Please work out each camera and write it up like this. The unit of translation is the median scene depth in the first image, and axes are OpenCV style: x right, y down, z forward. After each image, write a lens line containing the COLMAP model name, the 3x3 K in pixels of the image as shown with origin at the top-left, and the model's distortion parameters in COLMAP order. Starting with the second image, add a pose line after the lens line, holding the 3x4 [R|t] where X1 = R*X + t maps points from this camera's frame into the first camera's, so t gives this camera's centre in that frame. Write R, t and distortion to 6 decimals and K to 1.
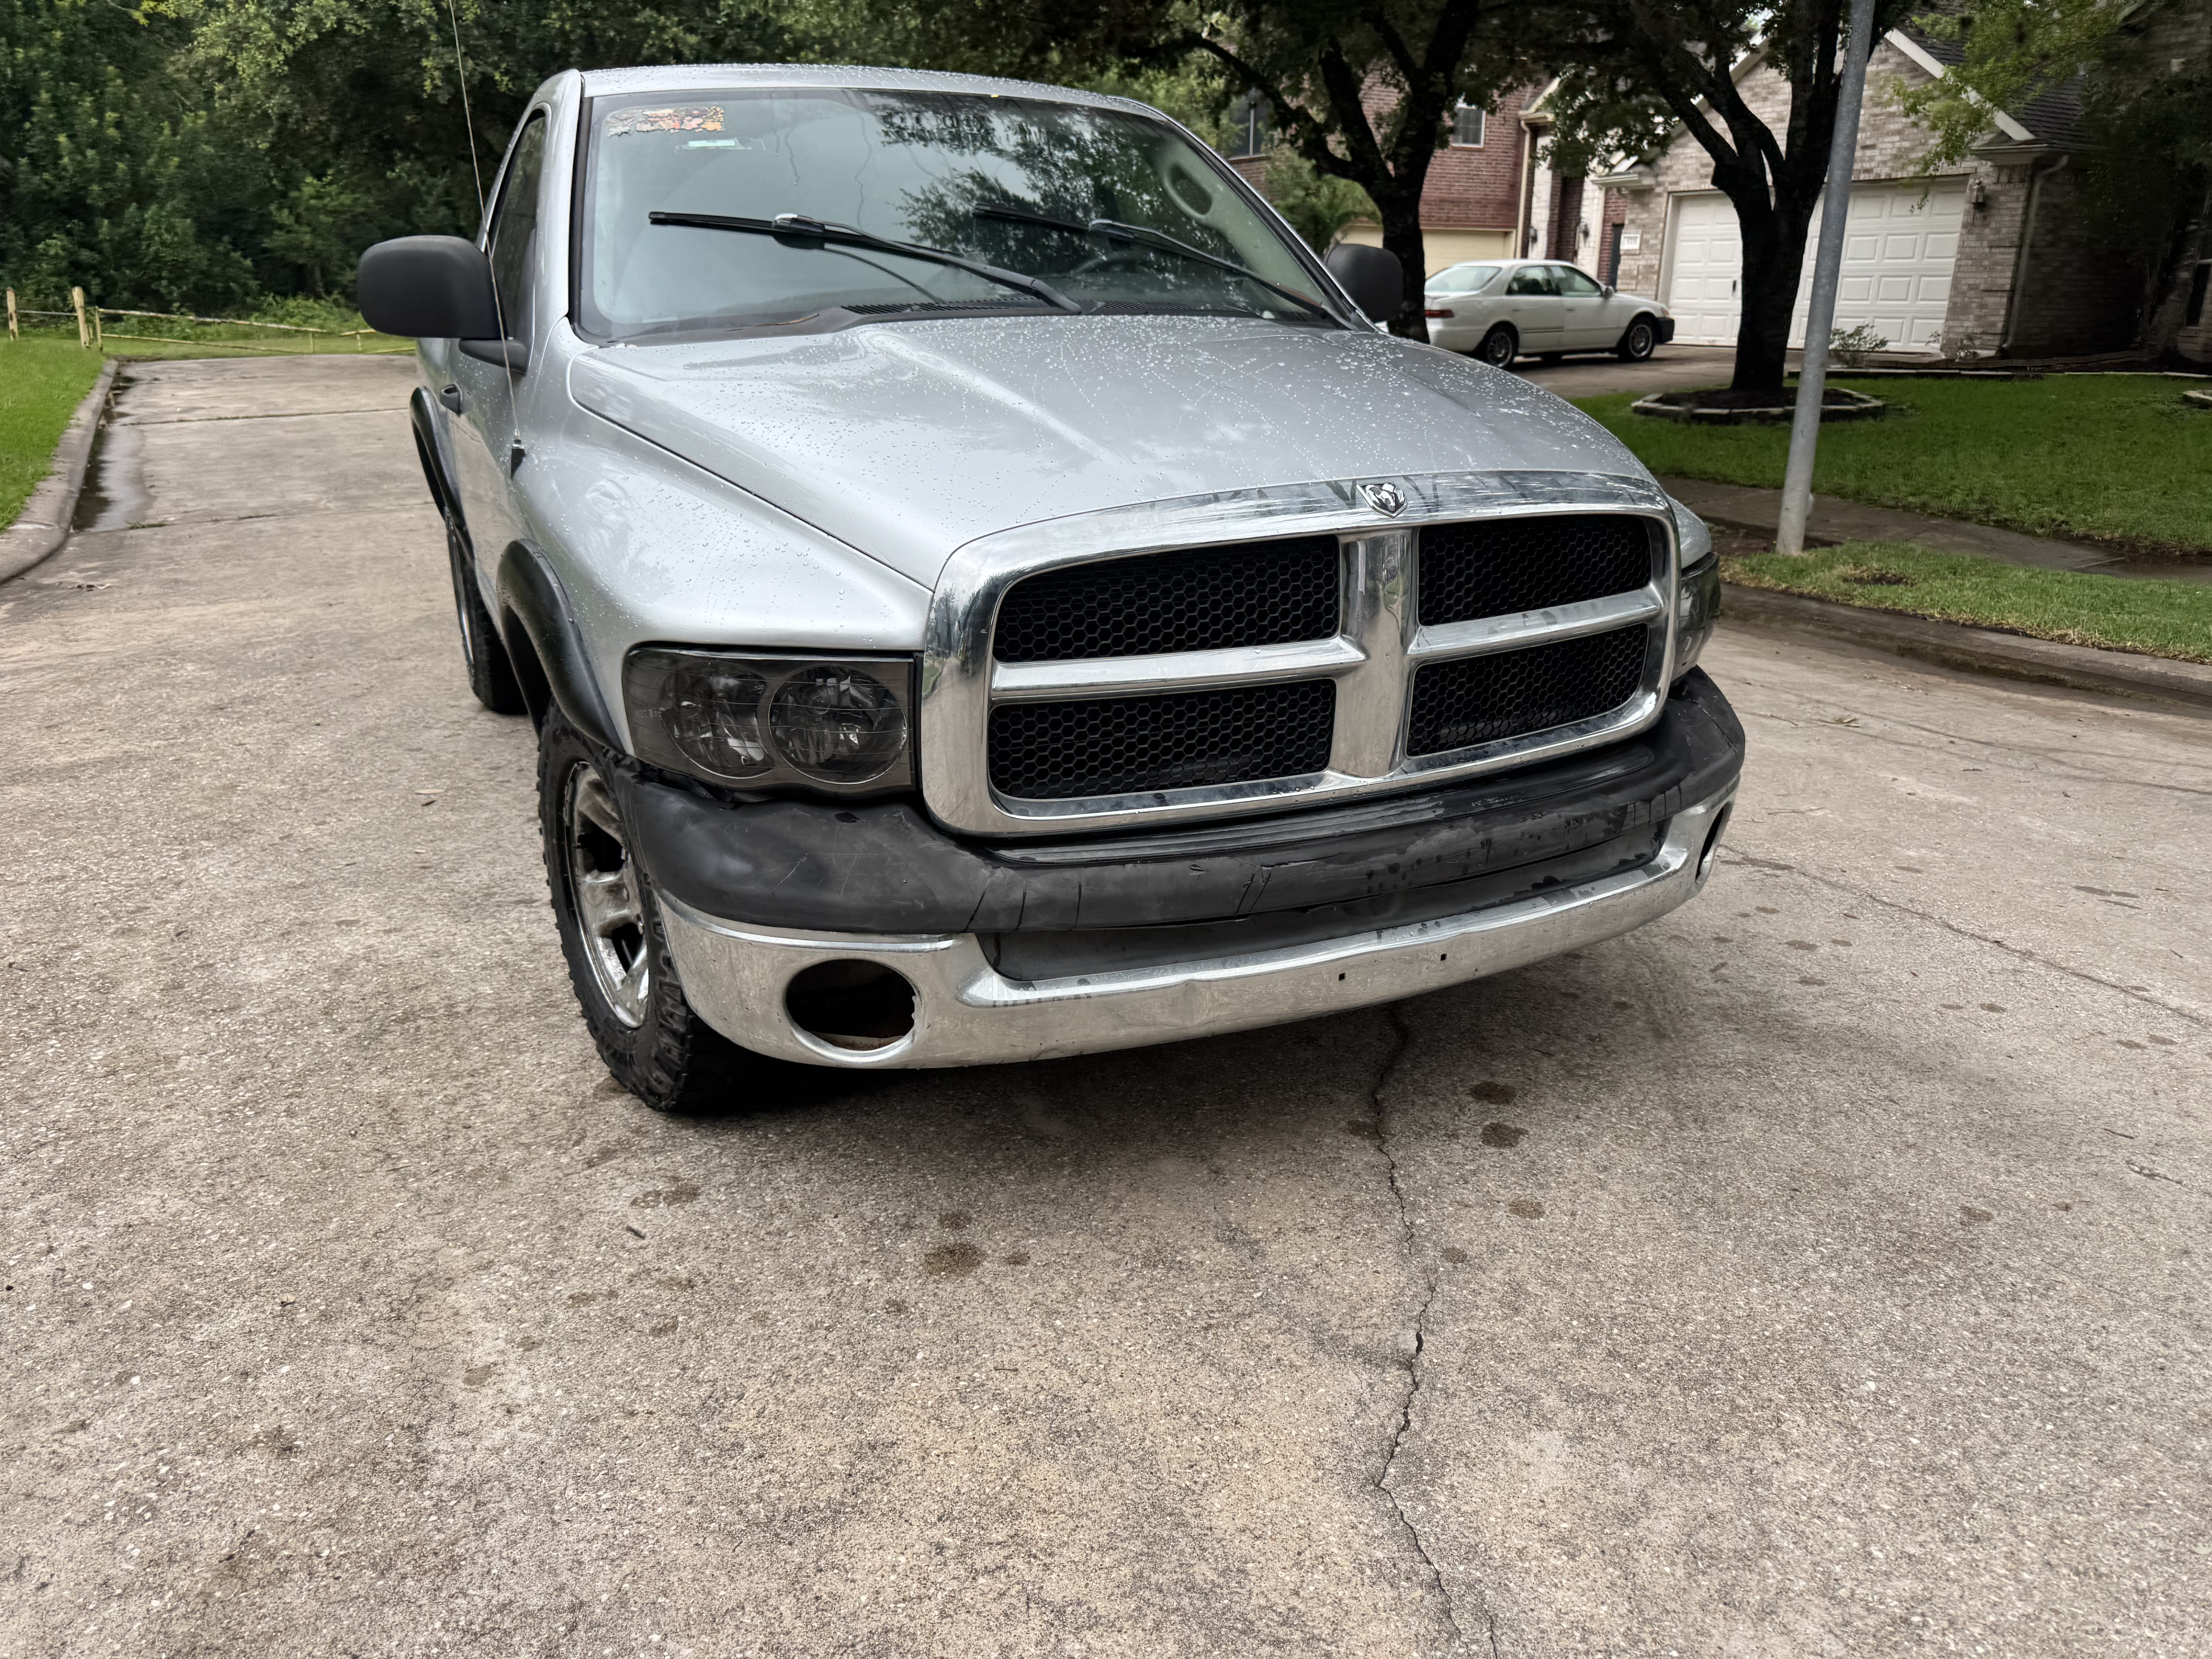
lens RADIAL K [[1585.1, 0, 1116.6], [0, 1585.1, 830.1], [0, 0, 1]] dist [0.008140, -0.010641]
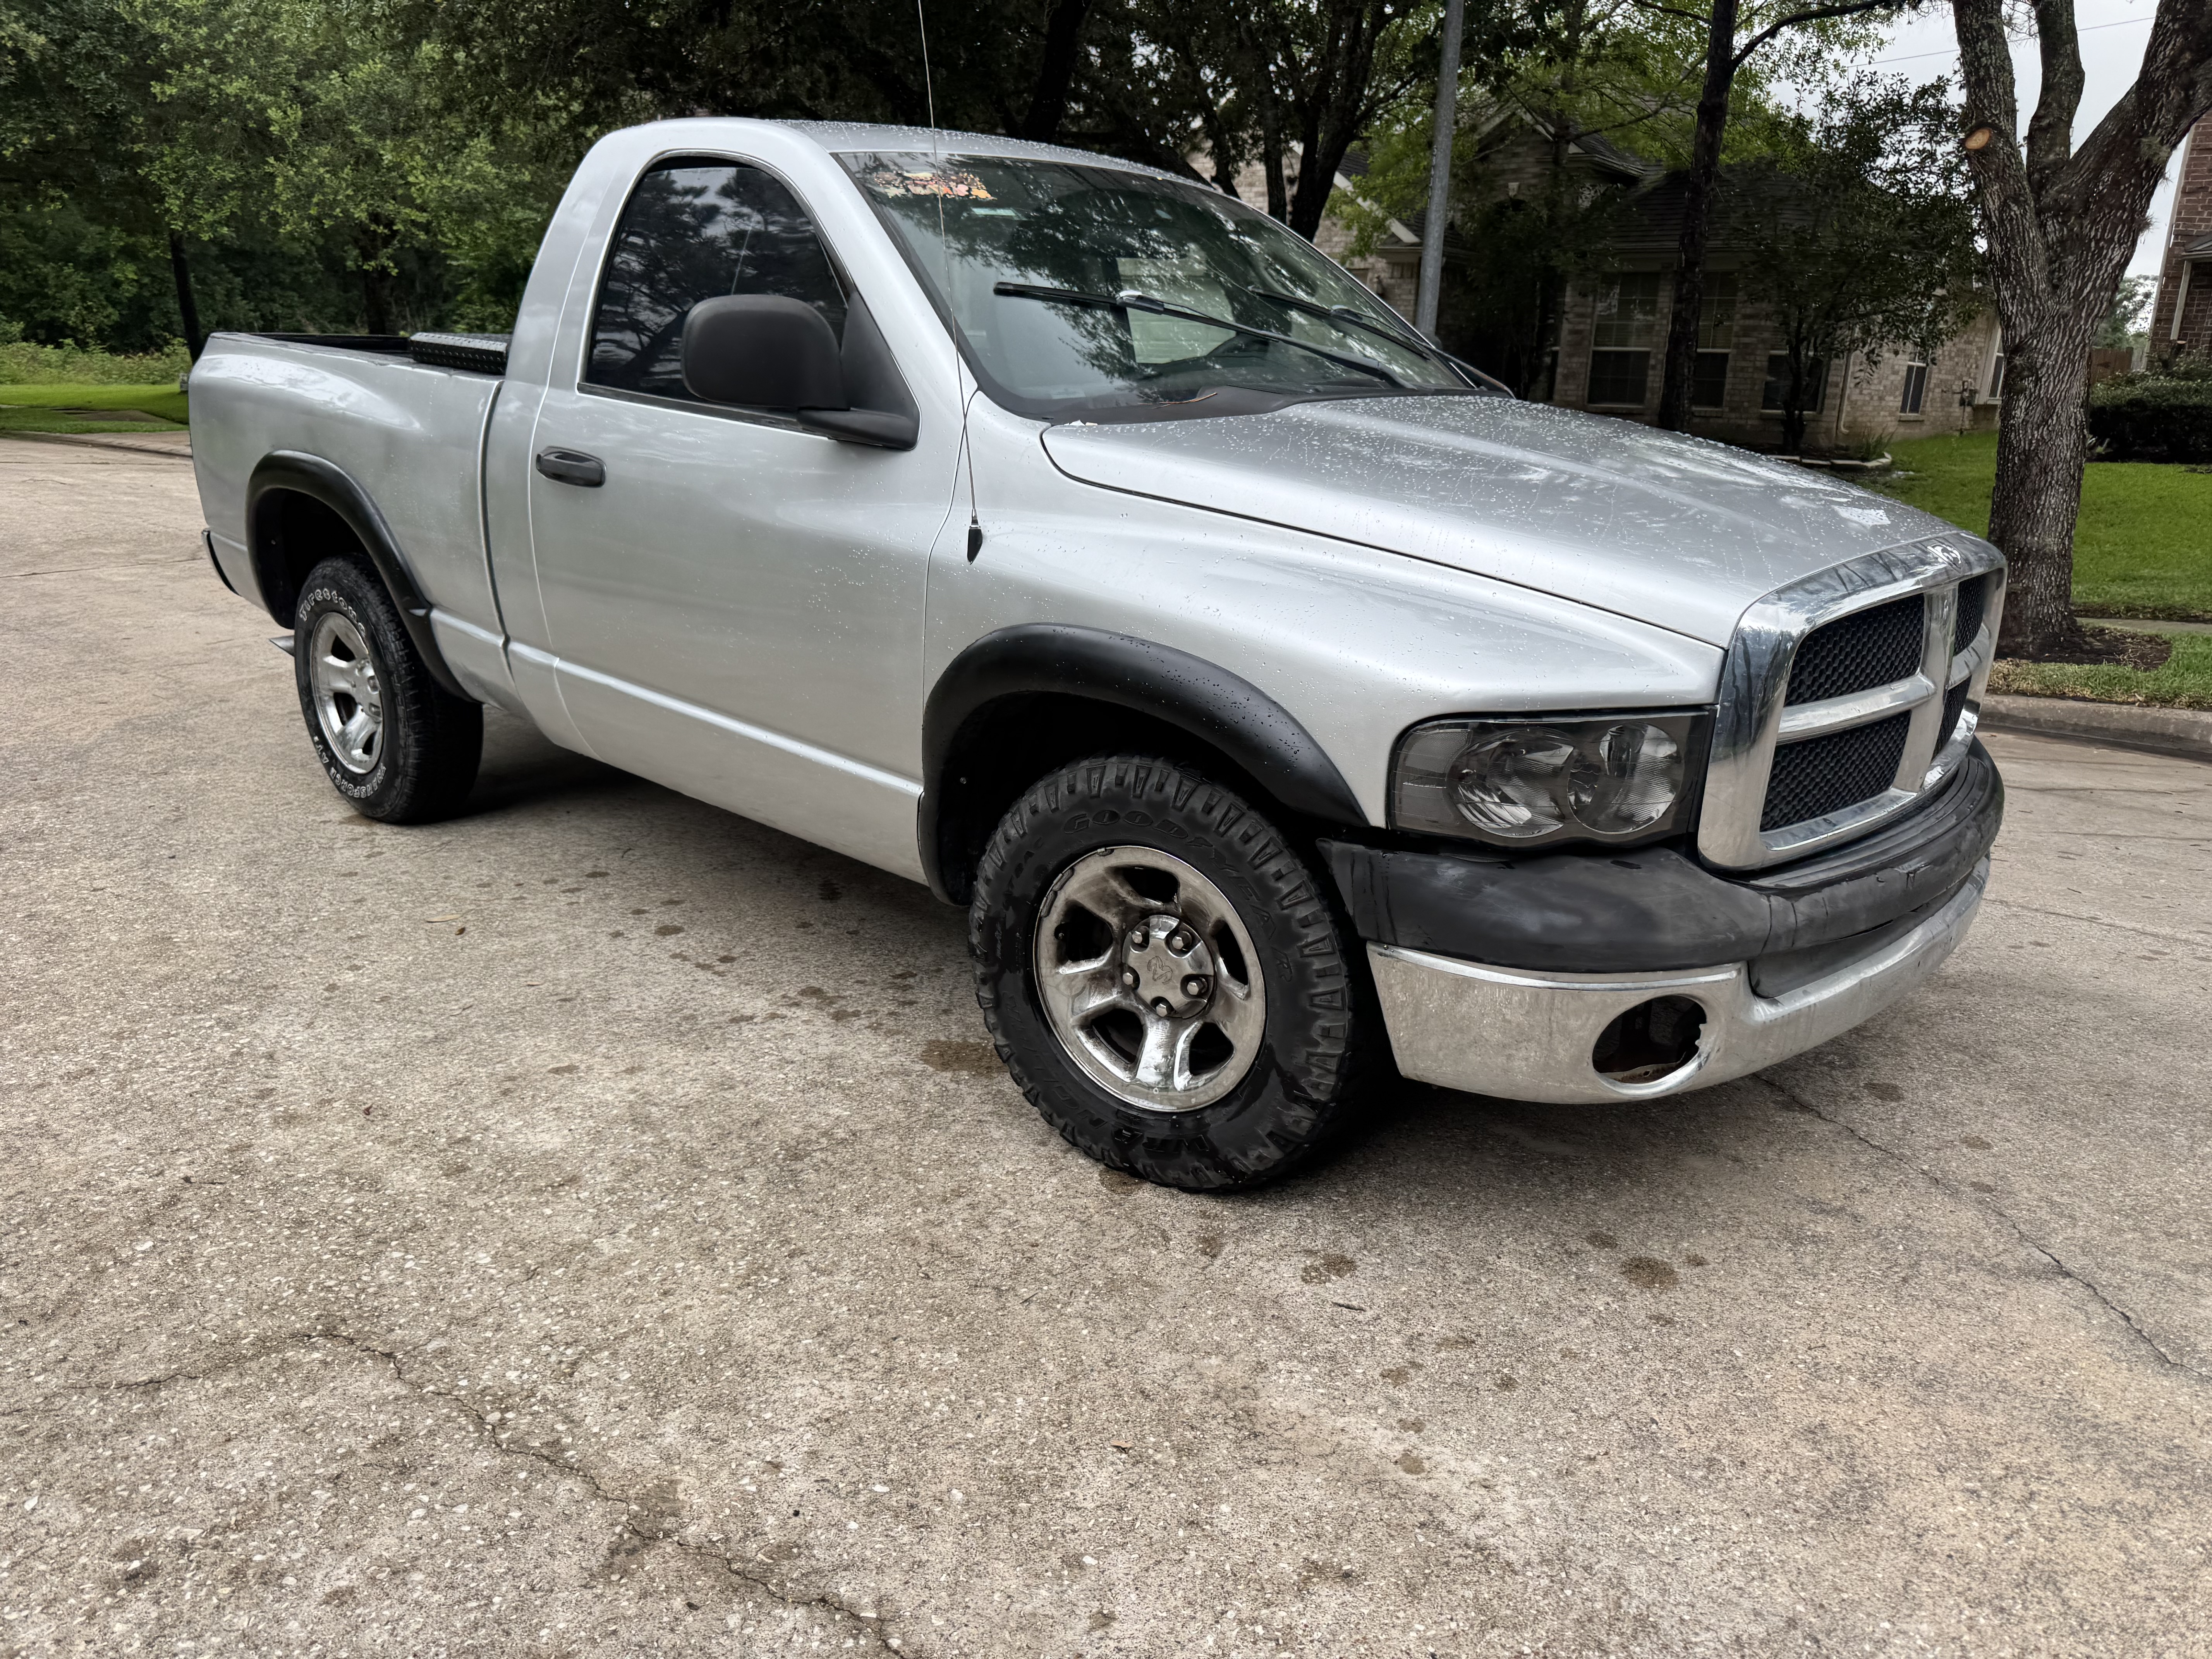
lens RADIAL K [[1584.7, 0, 1141.7], [0, 1584.7, 822.3], [0, 0, 1]] dist [0.003525, -0.003519]
pose [[0.920621, -0.084456, 0.381215, -0.726855], [0.099024, 0.994909, -0.018724, -0.040433], [-0.377692, 0.054987, 0.924297, 0.109264]]
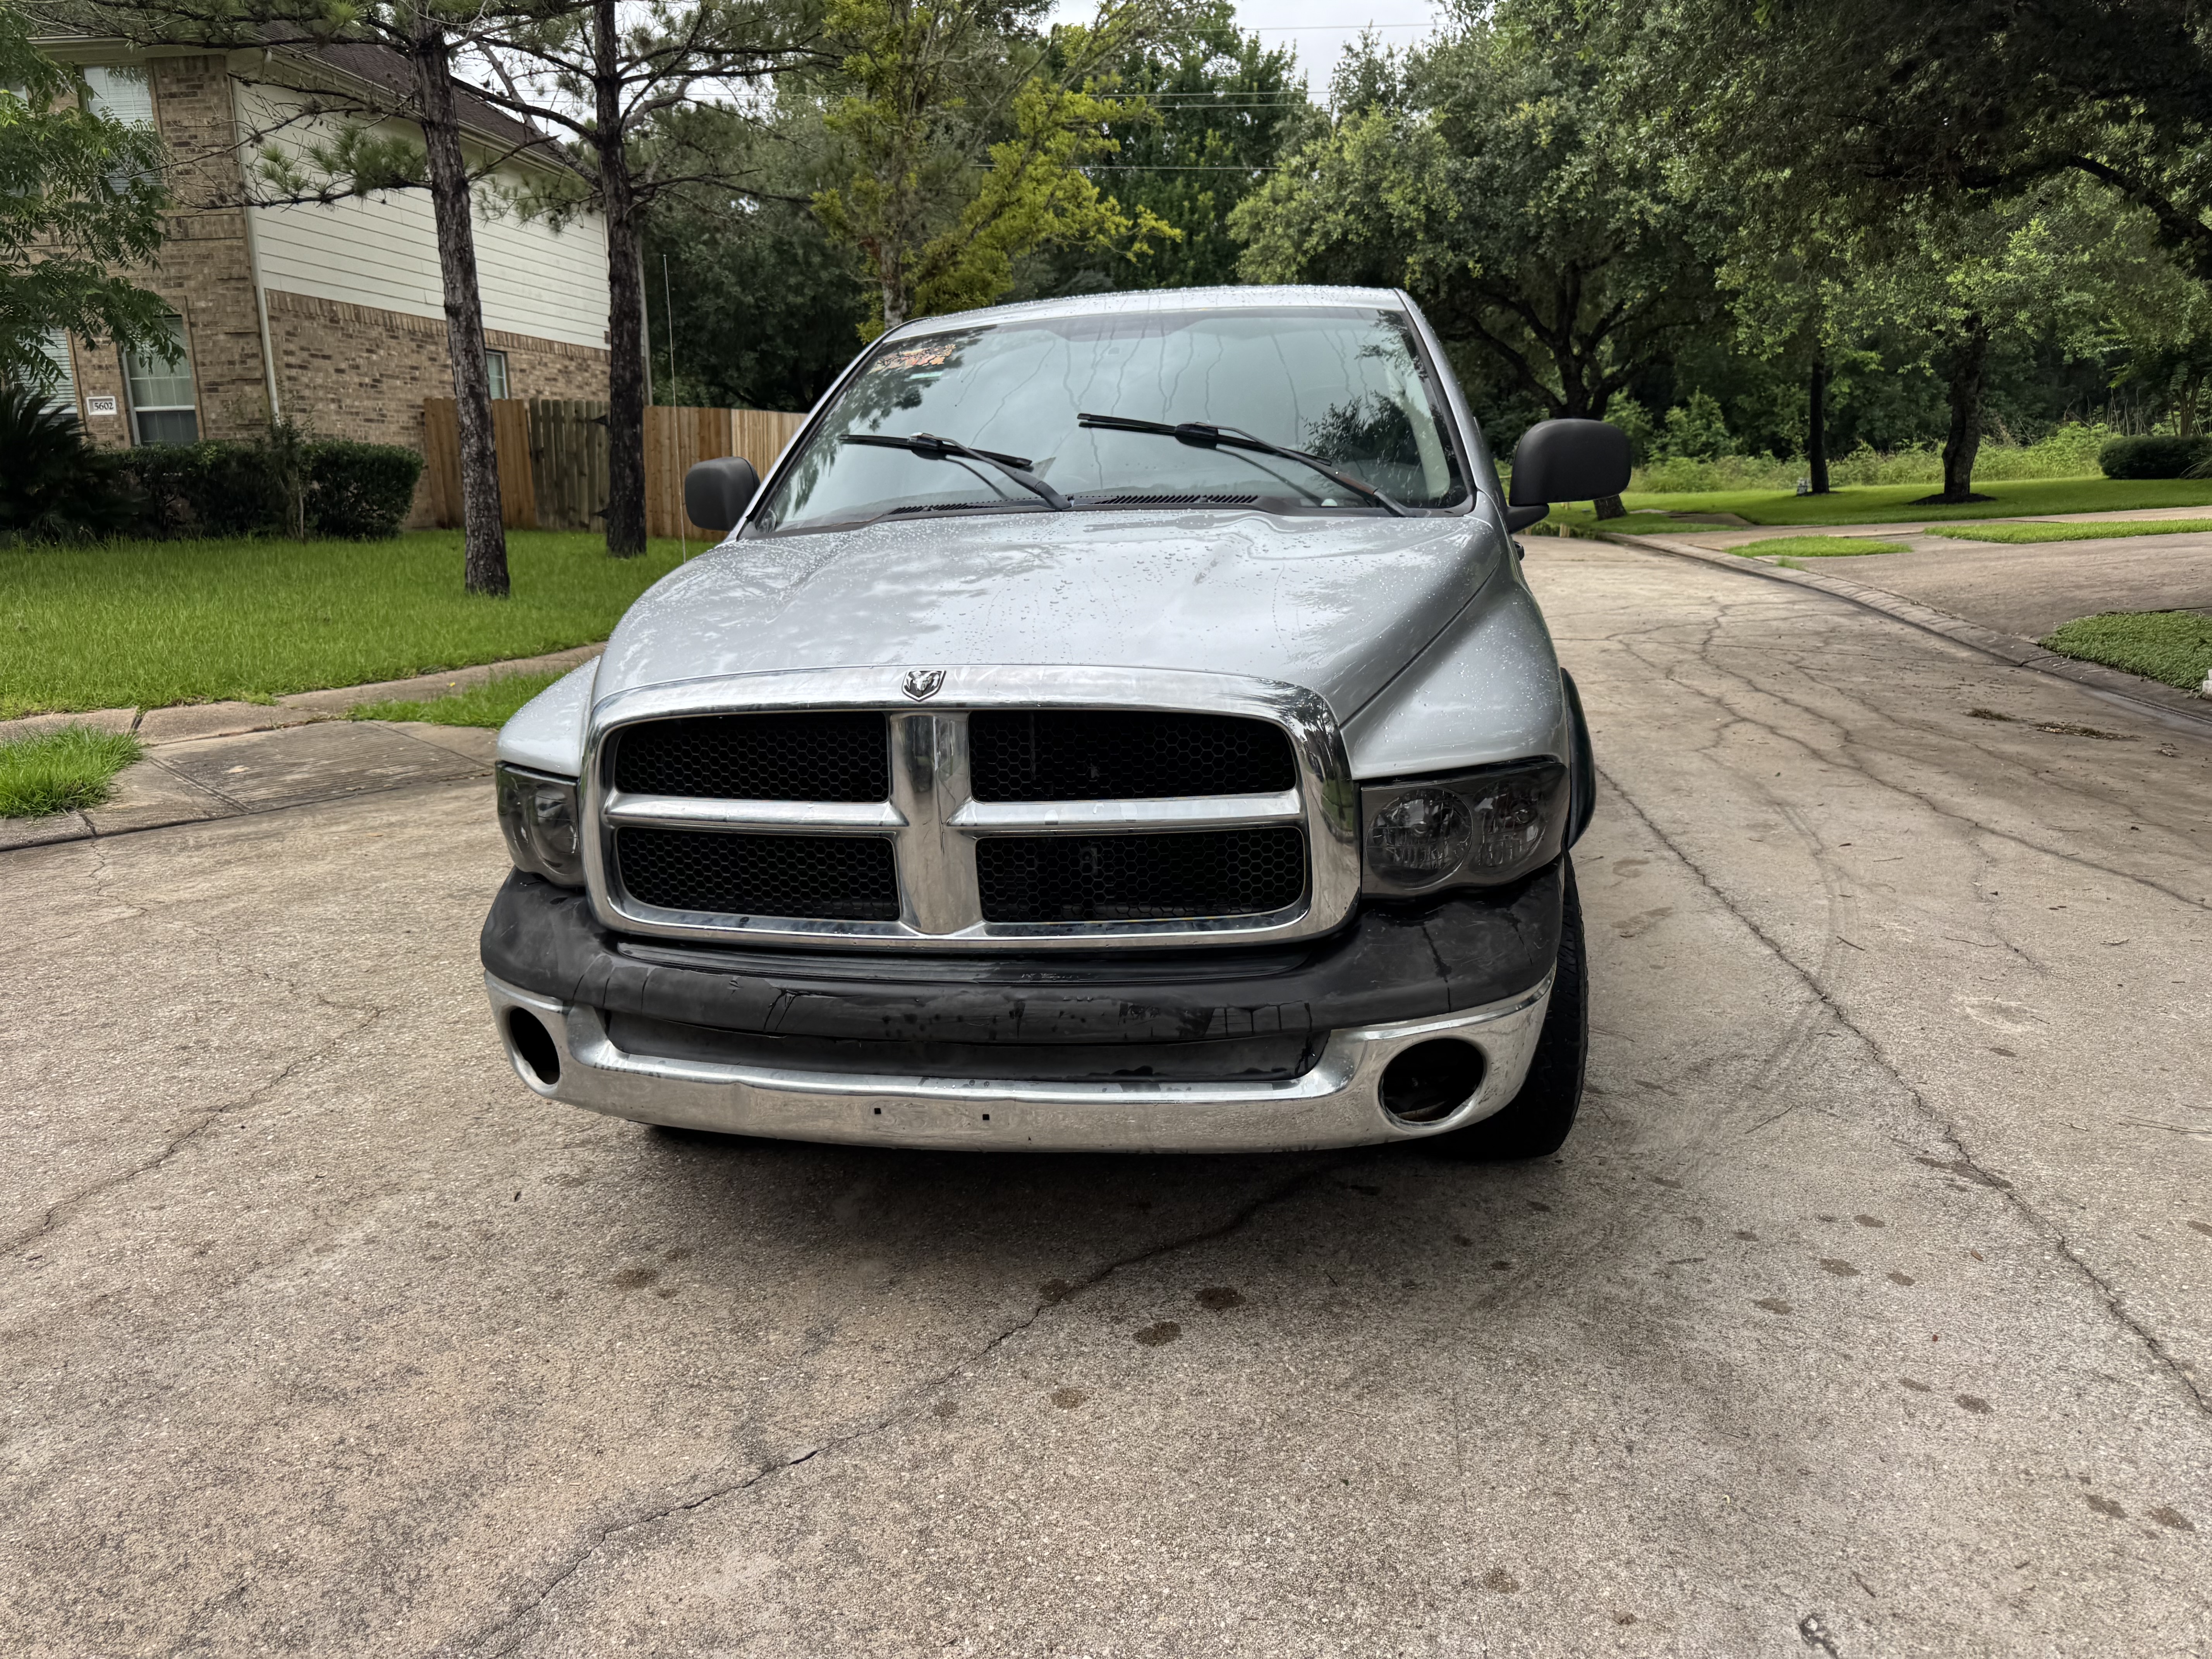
lens RADIAL K [[1584.7, 0, 1090.4], [0, 1584.7, 817.2], [0, 0, 1]] dist [0.002491, -0.003614]
pose [[0.798229, 0.103826, -0.593338, 0.779432], [-0.160894, 0.985994, -0.043917, -0.072442], [0.580468, 0.130520, 0.803754, 0.162490]]
